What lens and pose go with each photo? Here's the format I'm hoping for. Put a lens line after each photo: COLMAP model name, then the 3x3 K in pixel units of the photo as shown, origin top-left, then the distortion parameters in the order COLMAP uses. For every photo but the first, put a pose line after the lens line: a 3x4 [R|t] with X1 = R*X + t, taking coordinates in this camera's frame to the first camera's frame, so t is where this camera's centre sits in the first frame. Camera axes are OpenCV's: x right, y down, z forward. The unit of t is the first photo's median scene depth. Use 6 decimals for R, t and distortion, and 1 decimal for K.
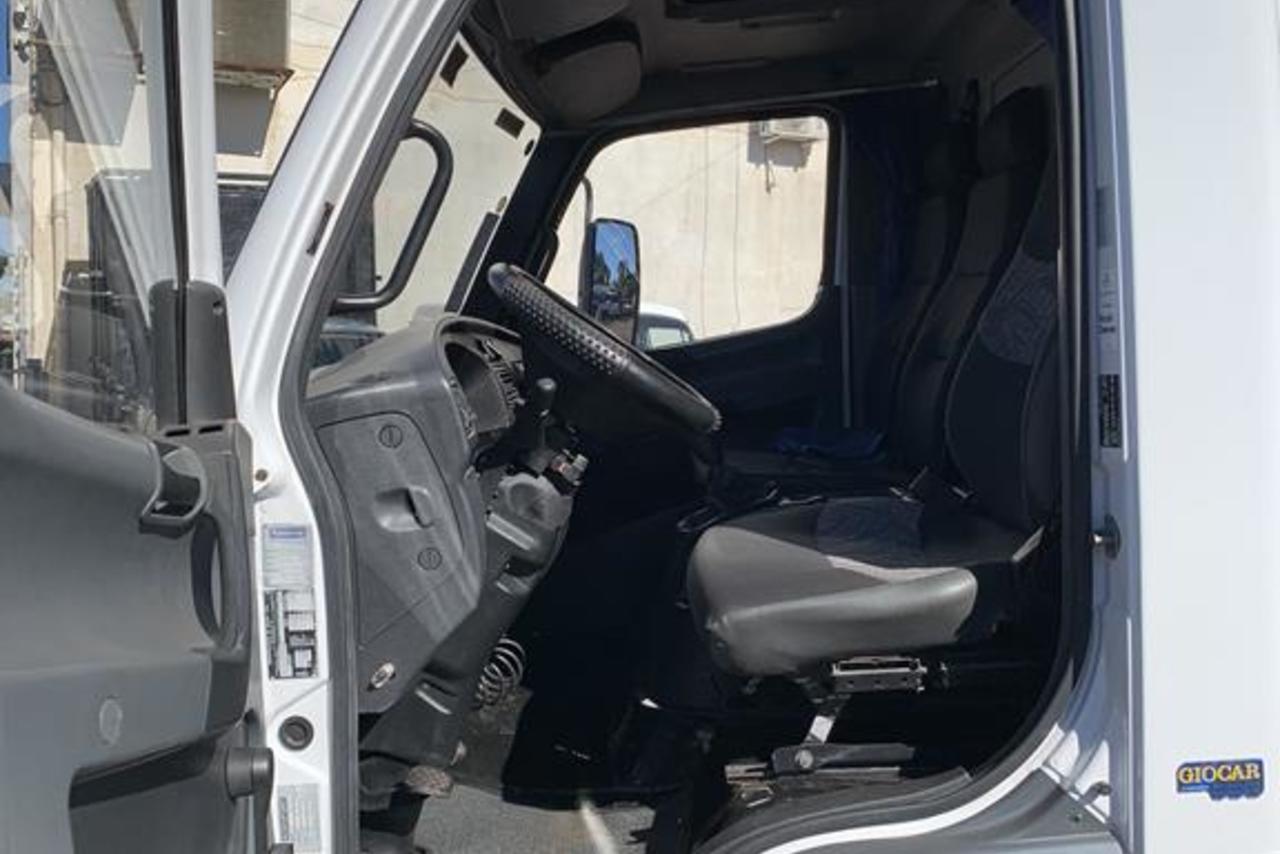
lens RADIAL K [[1259.3, 0, 640.0], [0, 1259.3, 427.0], [0, 0, 1]] dist [0.001007, -0.008714]
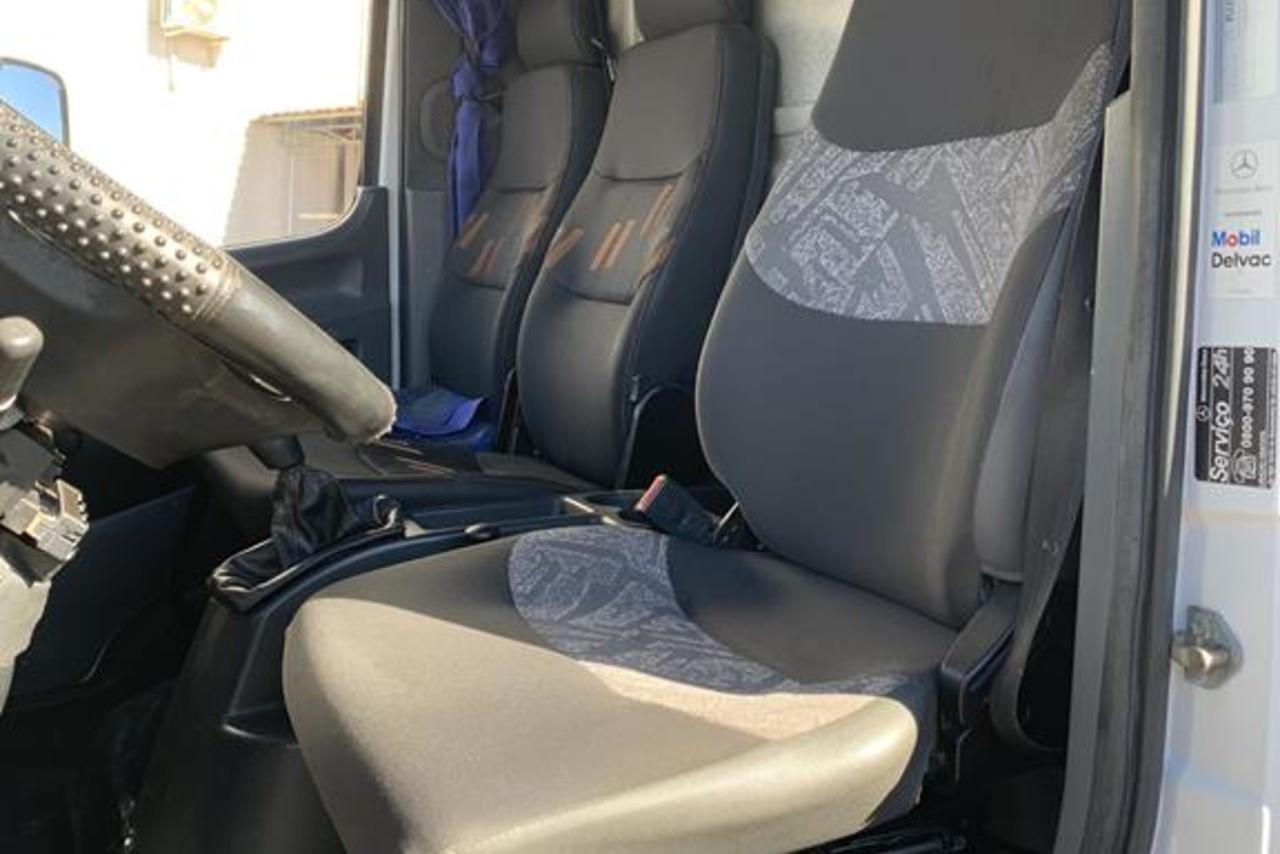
lens RADIAL K [[1259.3, 0, 640.0], [0, 1259.3, 427.0], [0, 0, 1]] dist [0.001007, -0.008714]
pose [[0.889923, -0.009853, 0.456005, -0.066691], [-0.014488, 0.998652, 0.049851, -0.022655], [-0.455881, -0.050970, 0.888580, 0.476625]]
